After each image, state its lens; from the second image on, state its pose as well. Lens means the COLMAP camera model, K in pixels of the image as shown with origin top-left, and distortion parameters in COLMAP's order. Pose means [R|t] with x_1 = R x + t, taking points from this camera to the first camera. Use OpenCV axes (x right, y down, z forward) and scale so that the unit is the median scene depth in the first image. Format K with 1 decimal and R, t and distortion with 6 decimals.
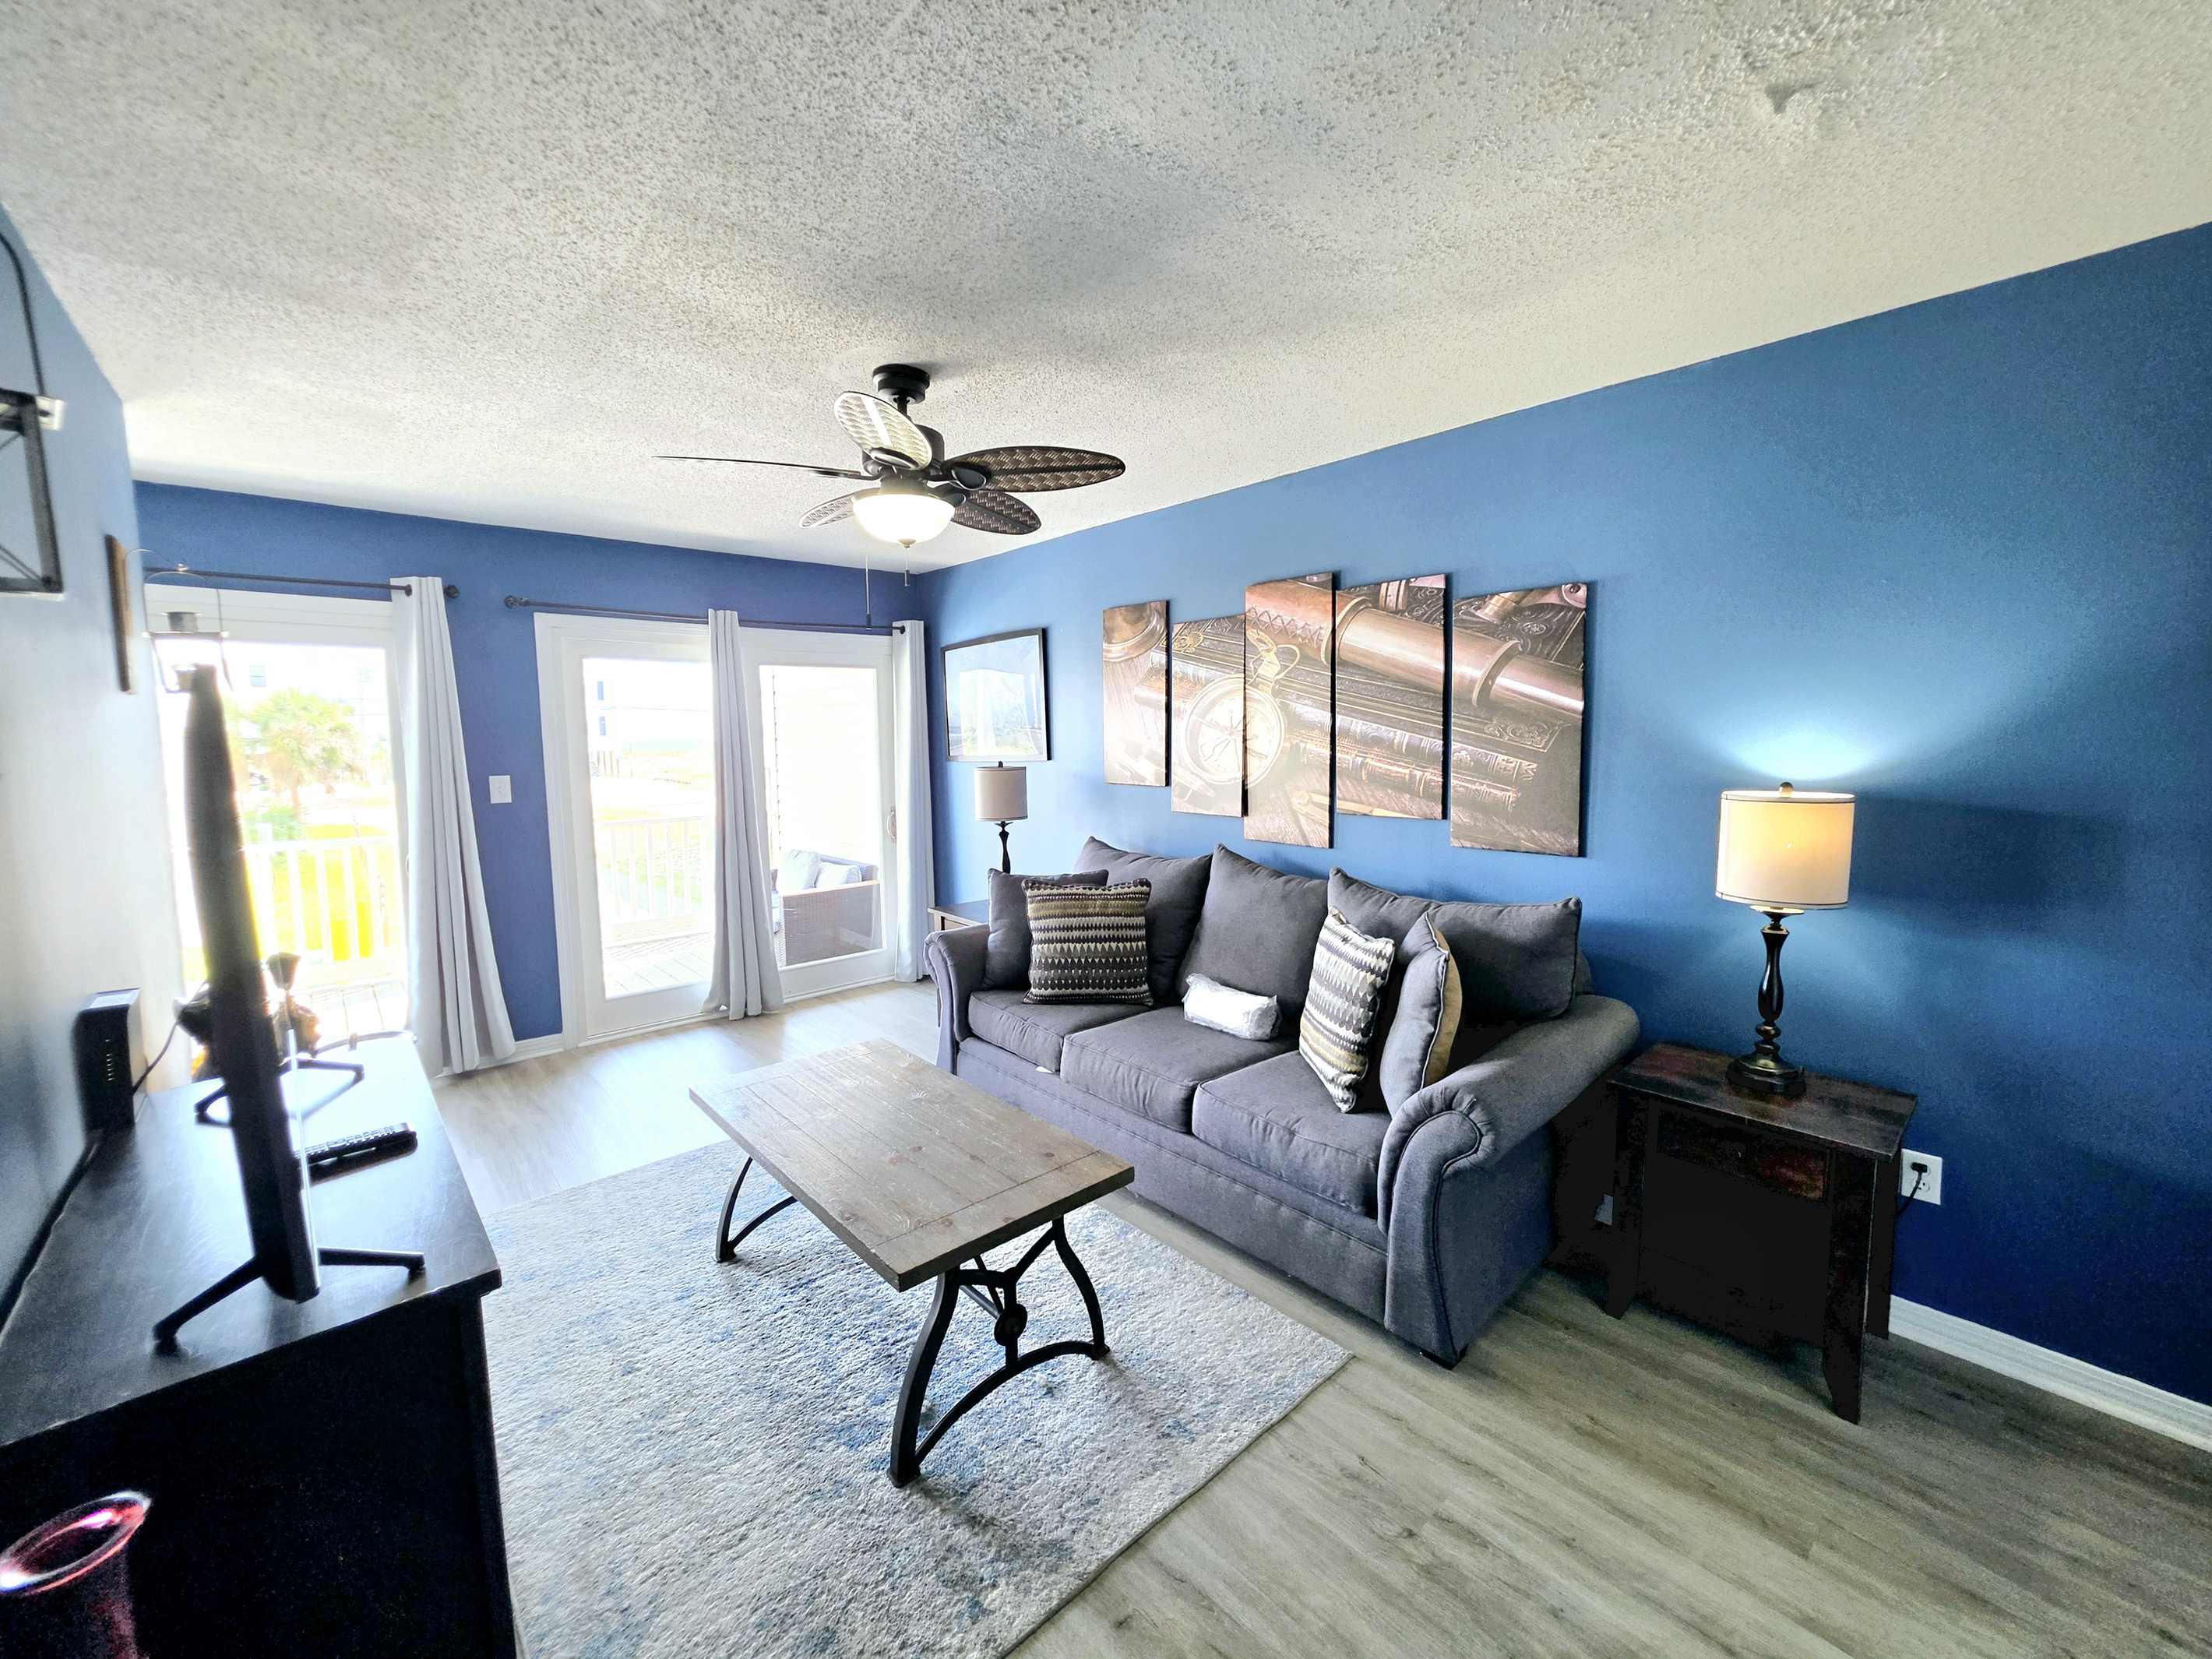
lens RADIAL K [[888.1, 0, 1119.3], [0, 888.1, 812.8], [0, 0, 1]] dist [-0.002671, -0.000062]
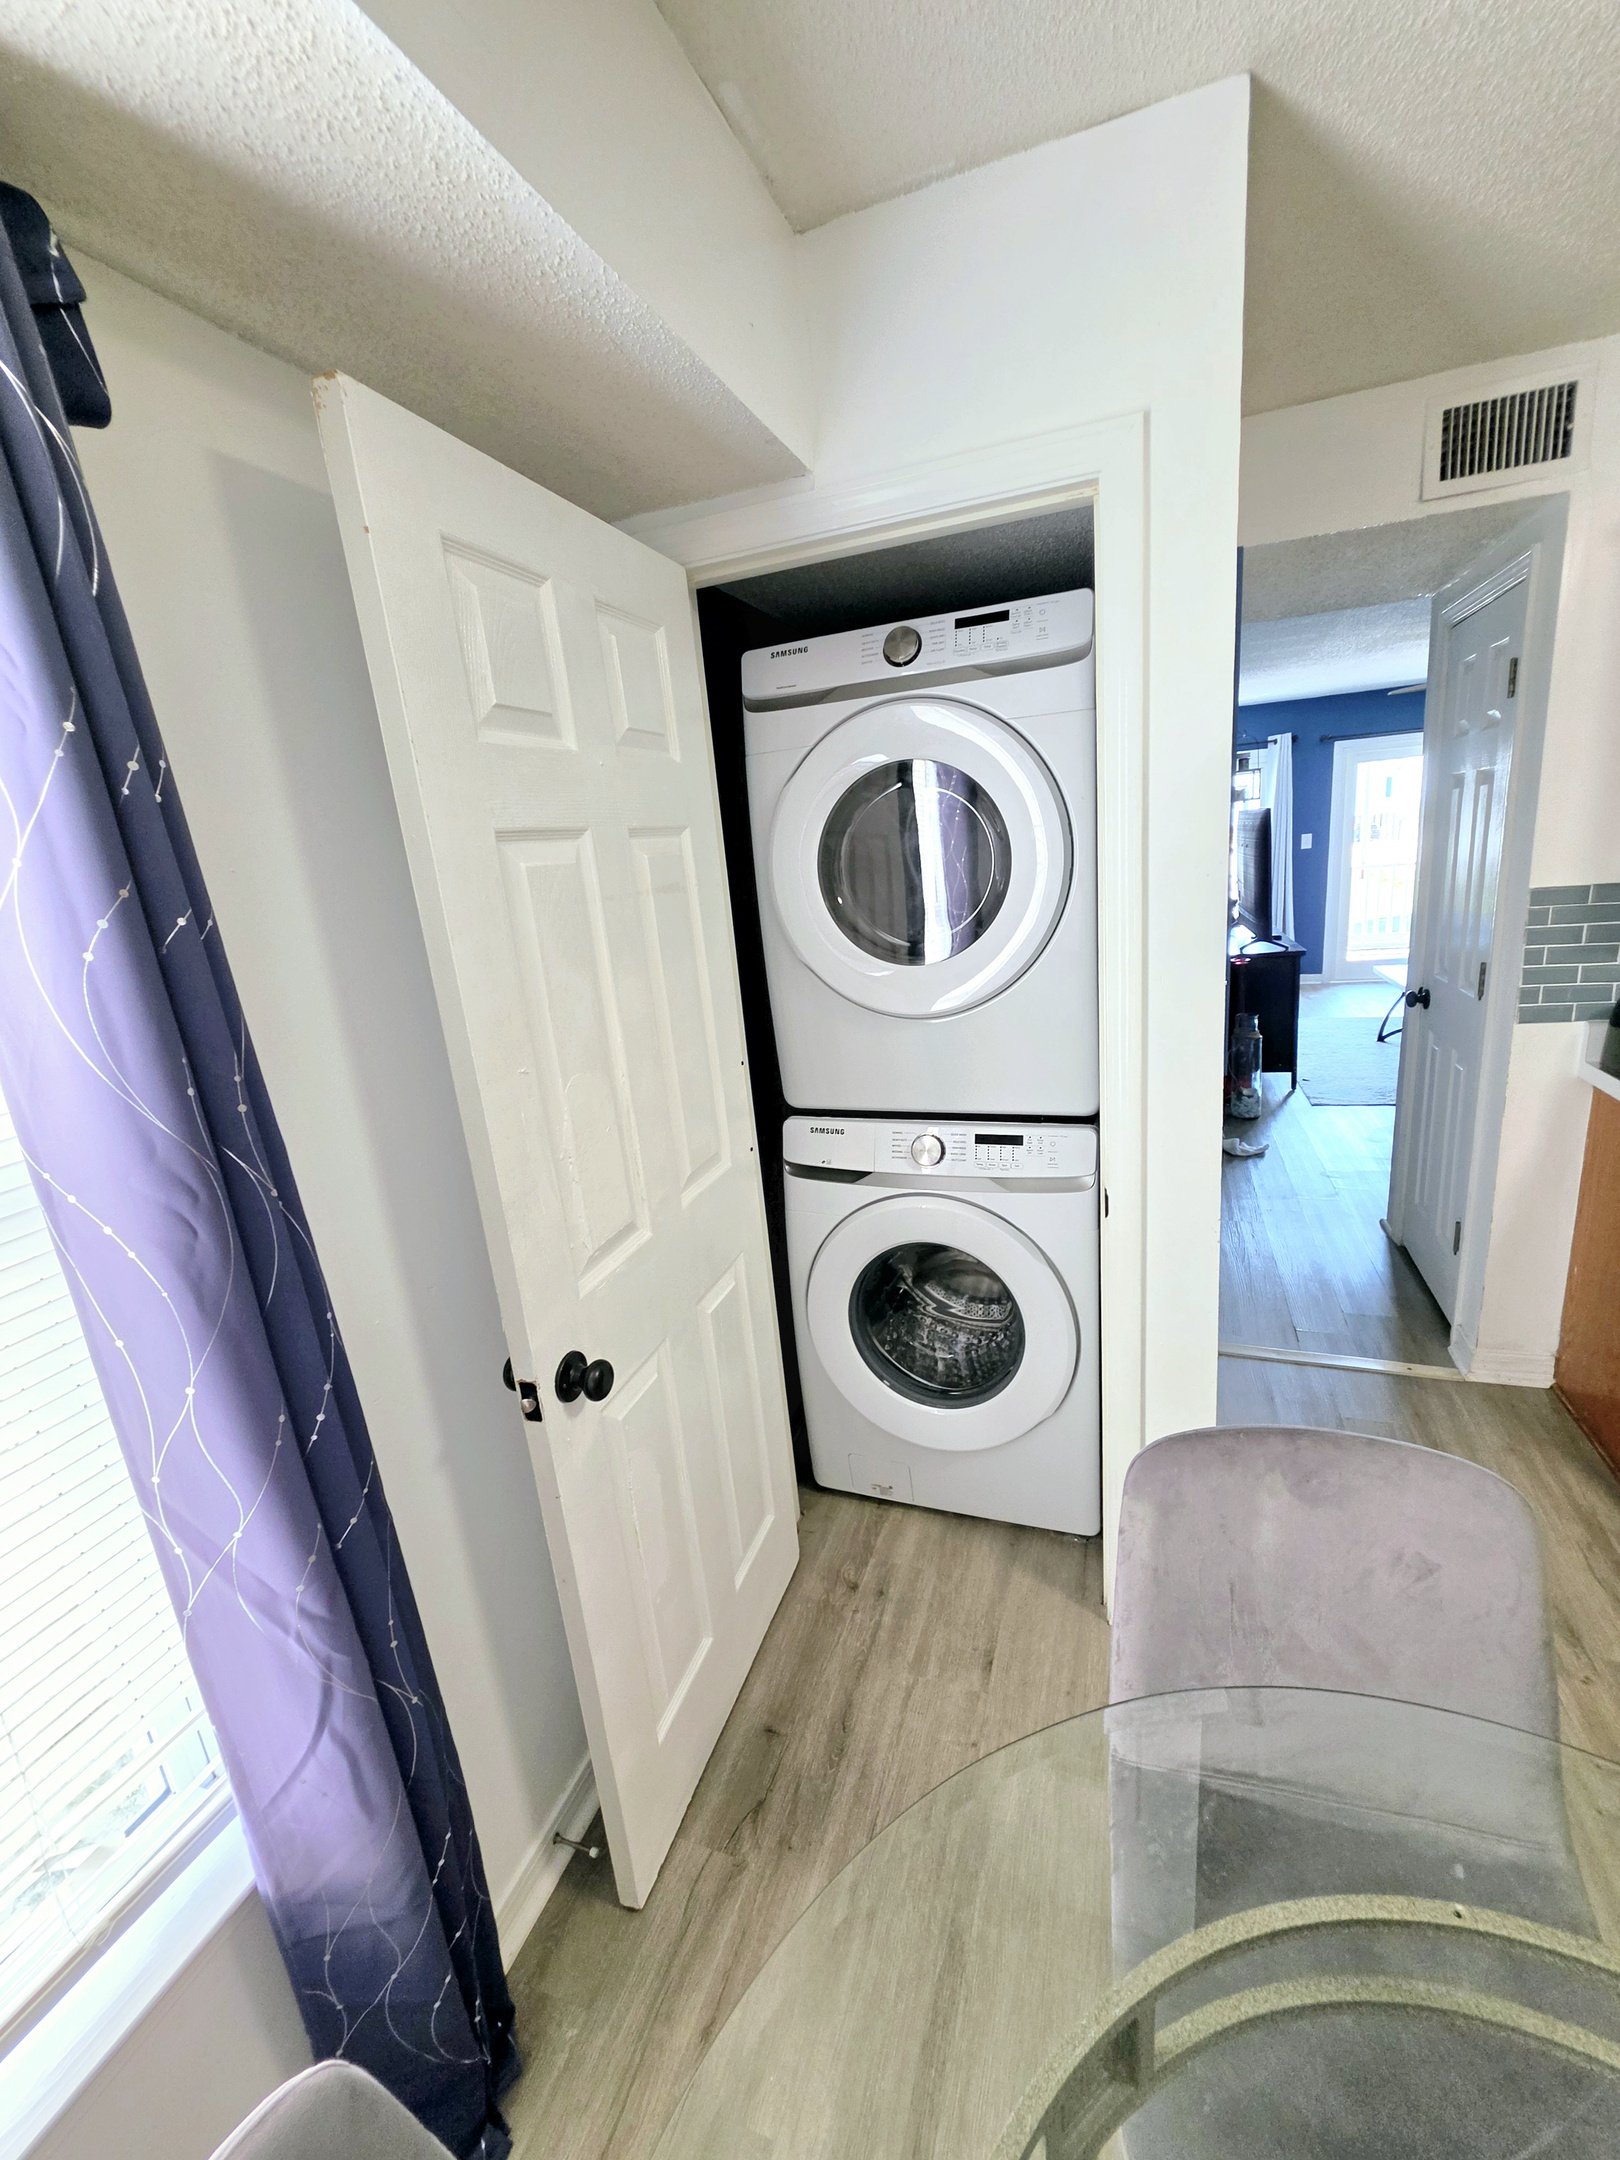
lens RADIAL K [[867.2, 0, 823.3], [0, 867.2, 1077.1], [0, 0, 1]] dist [-0.002671, -0.000062]
pose [[0.459744, 0.184043, -0.868771, 0.590170], [0.002072, 0.978064, 0.208292, 0.086113], [0.888049, -0.097561, 0.449278, -0.889391]]
